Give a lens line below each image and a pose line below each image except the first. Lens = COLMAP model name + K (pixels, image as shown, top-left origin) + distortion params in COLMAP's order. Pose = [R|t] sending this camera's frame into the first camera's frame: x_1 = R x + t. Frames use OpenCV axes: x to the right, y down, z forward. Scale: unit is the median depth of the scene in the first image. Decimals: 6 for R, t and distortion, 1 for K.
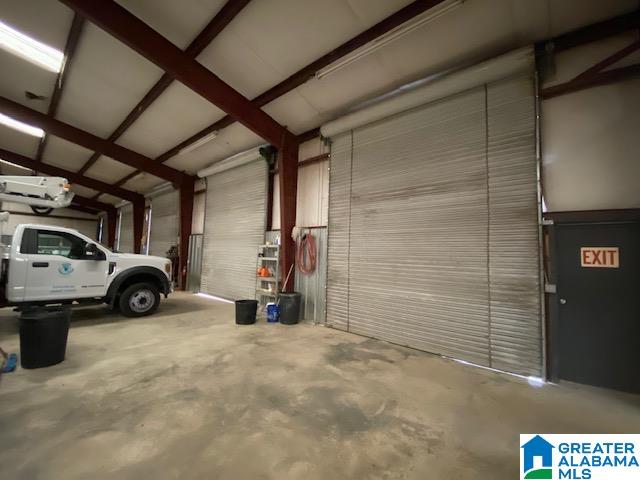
lens RADIAL K [[257.9, 0, 318.2], [0, 257.9, 238.5], [0, 0, 1]] dist [0.016207, -0.021580]
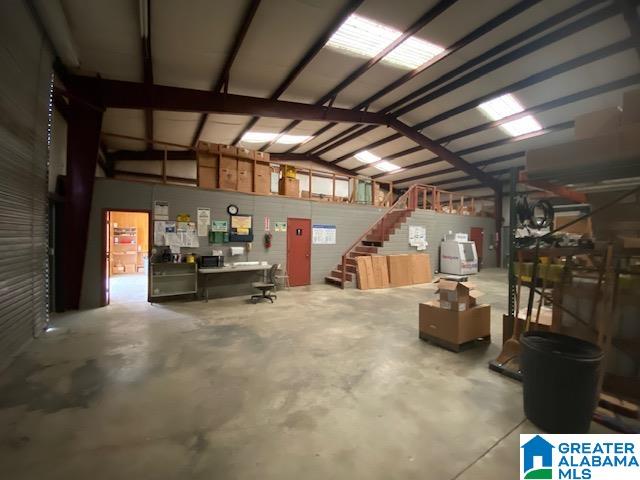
lens RADIAL K [[257.9, 0, 318.2], [0, 257.9, 238.5], [0, 0, 1]] dist [0.016207, -0.021580]
pose [[-0.949635, -0.046936, 0.309825, -0.805040], [-0.066601, 0.996361, -0.053197, 0.128666], [-0.306200, -0.071153, -0.949304, 2.078625]]
